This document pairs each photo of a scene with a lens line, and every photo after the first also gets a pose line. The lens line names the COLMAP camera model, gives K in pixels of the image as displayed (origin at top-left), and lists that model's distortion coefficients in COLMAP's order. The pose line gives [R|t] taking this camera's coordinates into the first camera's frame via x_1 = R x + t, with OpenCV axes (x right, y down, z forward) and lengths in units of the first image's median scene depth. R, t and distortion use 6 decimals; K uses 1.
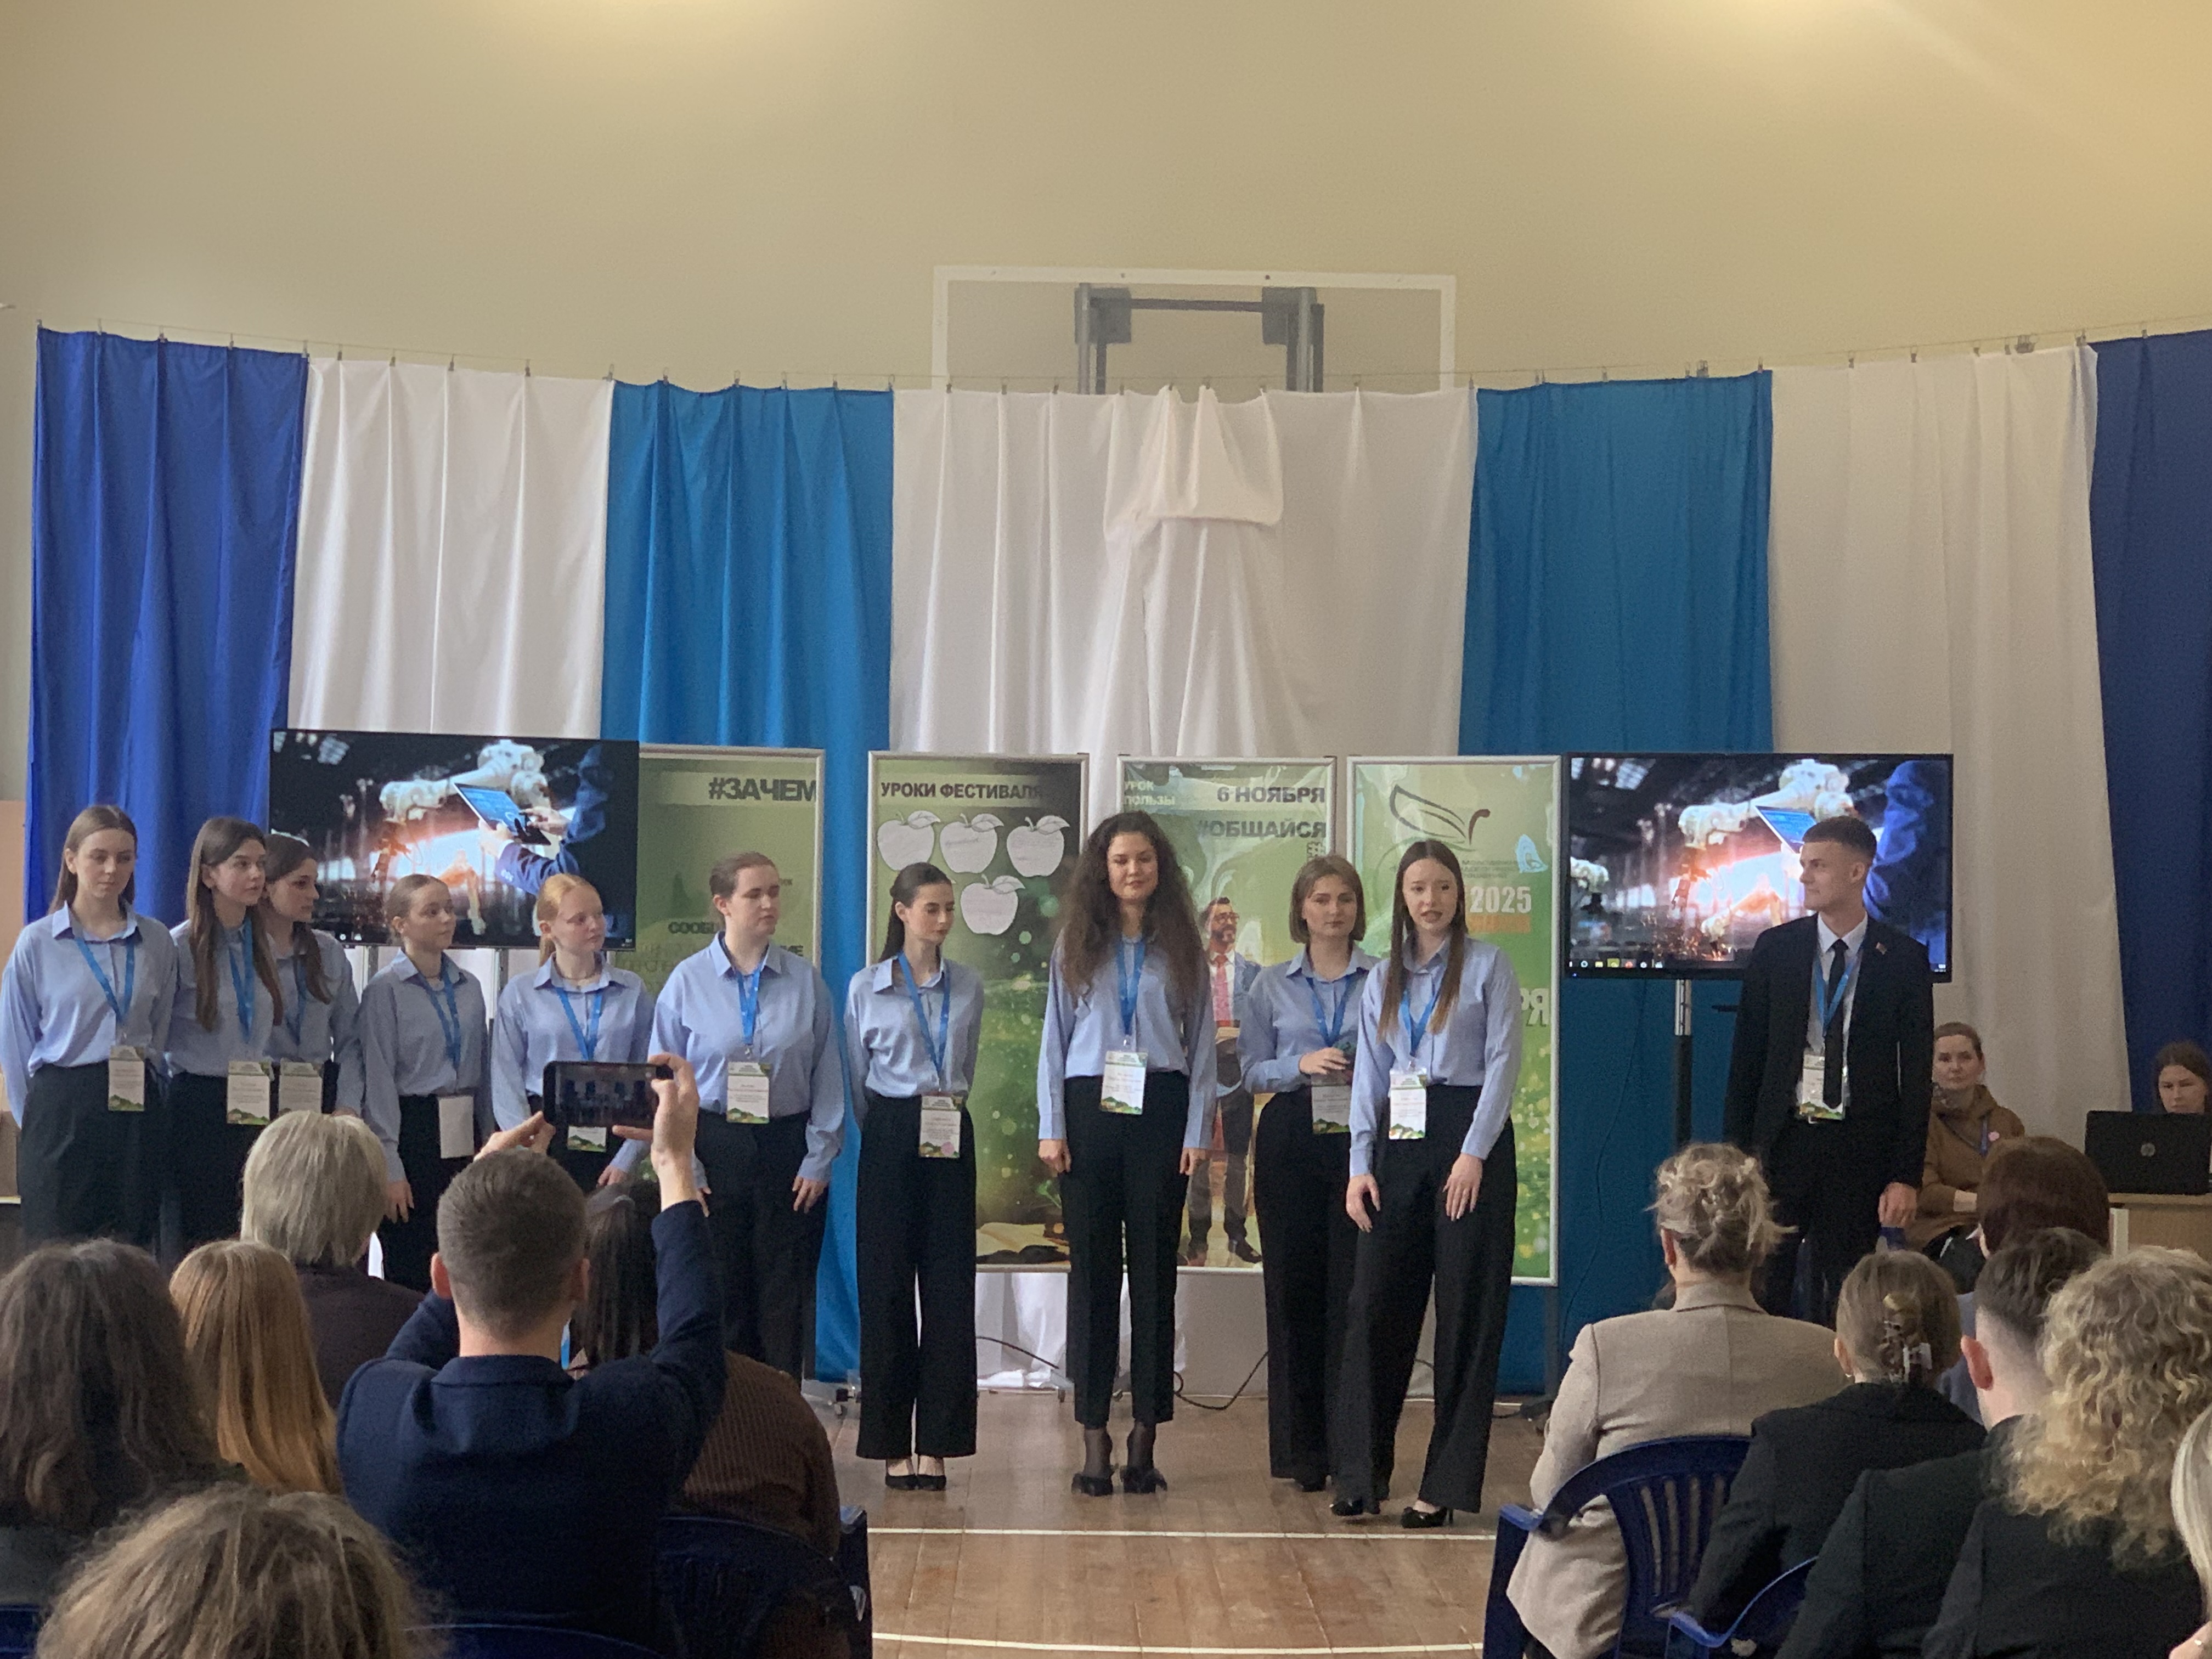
lens RADIAL K [[4380.8, 0, 1065.3], [0, 4380.8, 697.9], [0, 0, 1]] dist [0.022667, 0.000000]
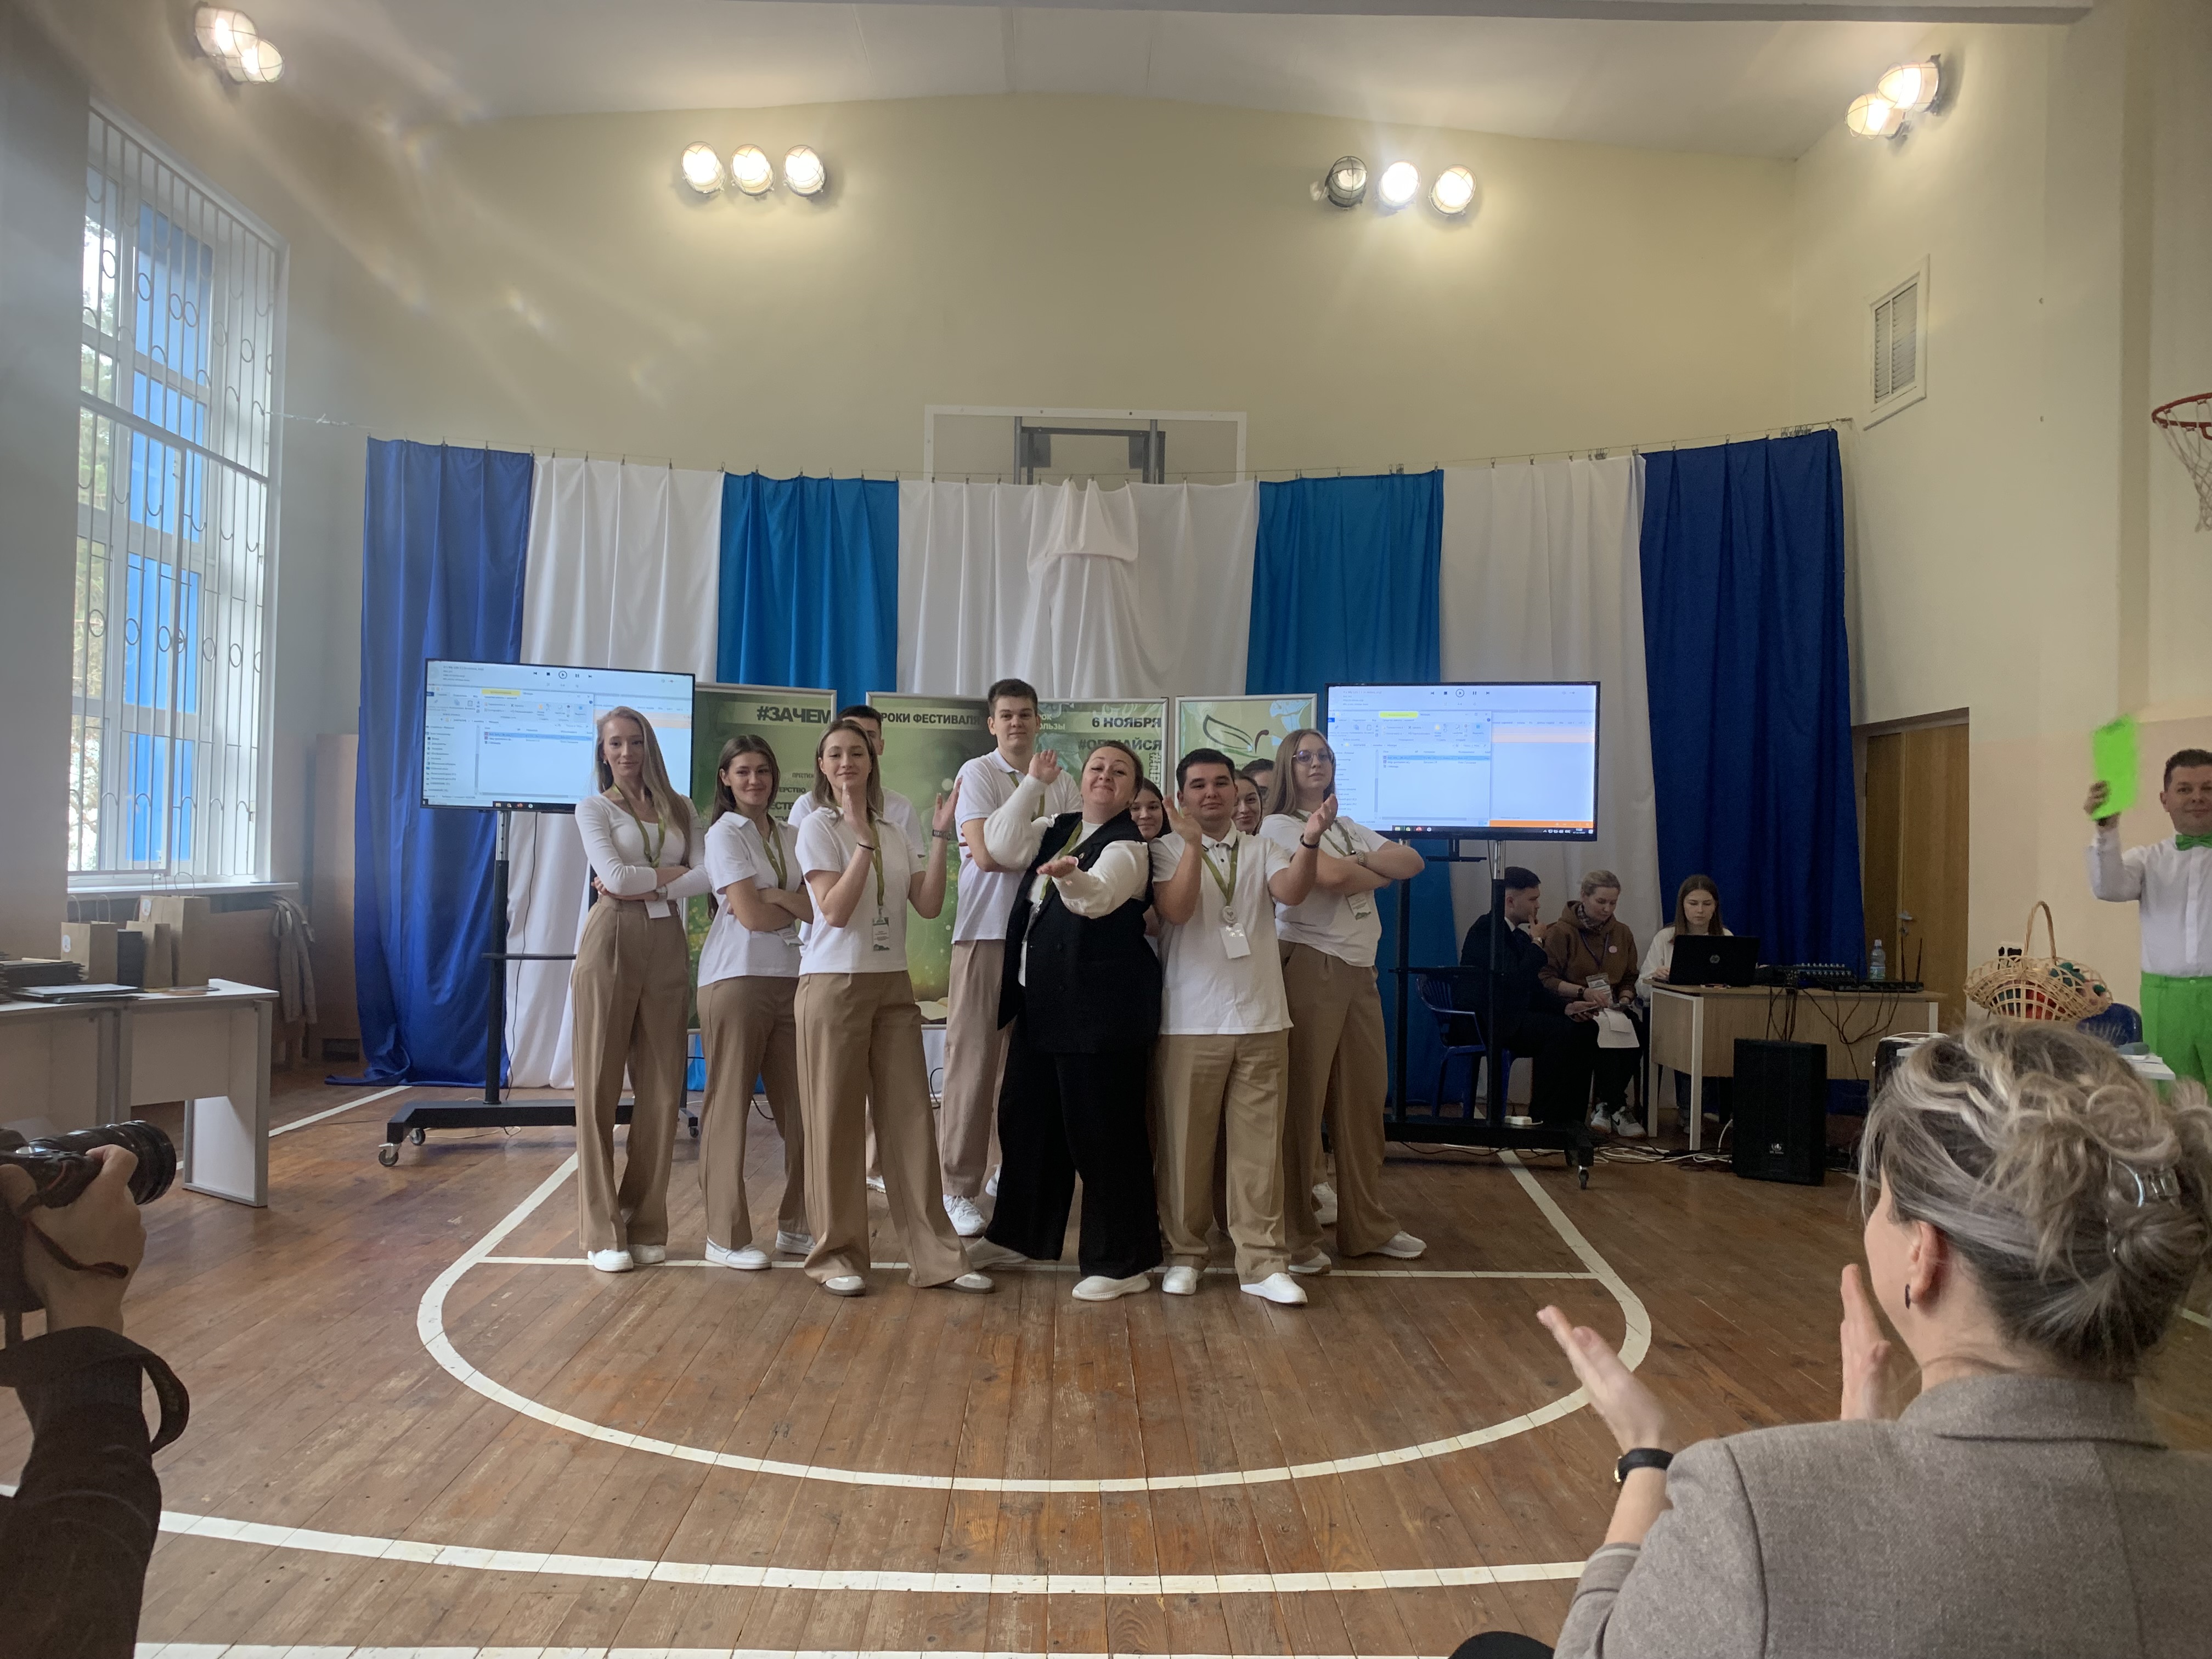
lens RADIAL K [[1651.8, 0, 1090.3], [0, 1651.8, 854.9], [0, 0, 1]] dist [0.025390, -0.028564]
pose [[0.999950, 0.006763, 0.007418, 0.028201], [-0.007137, 0.998638, 0.051687, 0.035803], [-0.007058, -0.051738, 0.998636, 0.388101]]
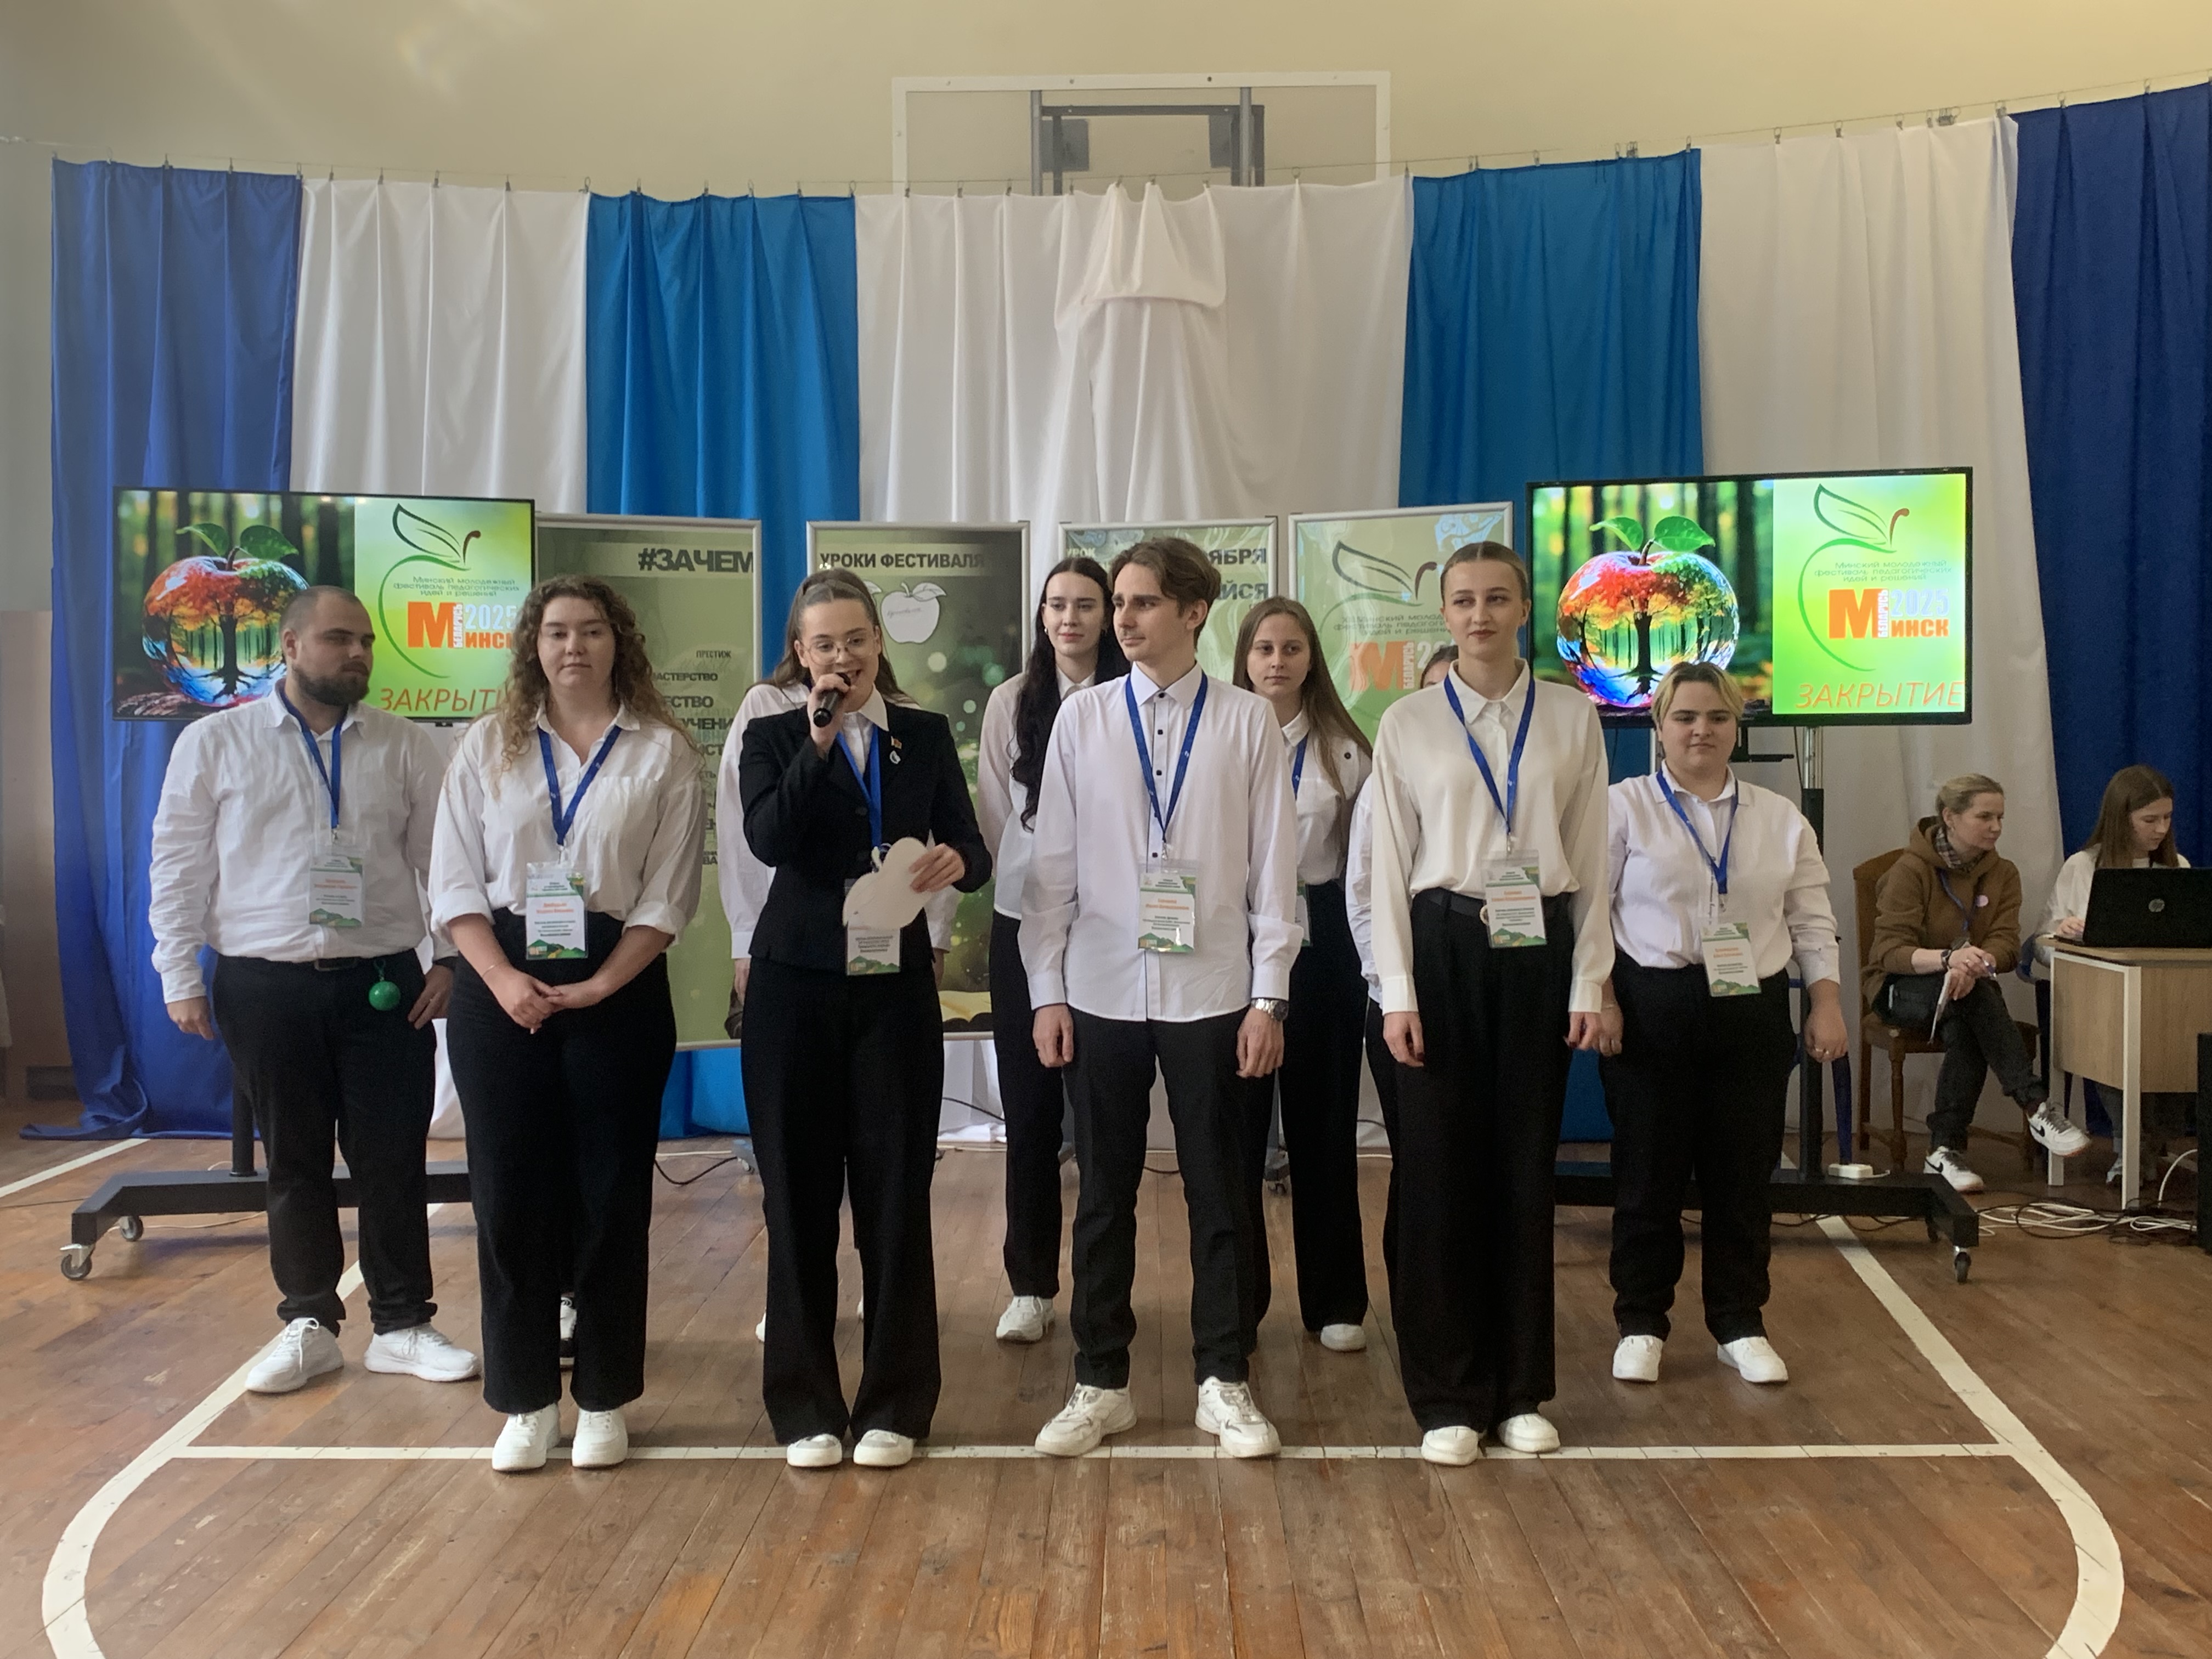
lens RADIAL K [[2308.4, 0, 1109.7], [0, 2308.4, 809.7], [0, 0, 1]] dist [0.014460, 0.000000]
pose [[0.999515, -0.019026, -0.024667, 0.032993], [0.020824, 0.996980, 0.074814, 0.036660], [0.023169, -0.075291, 0.996892, 0.442929]]
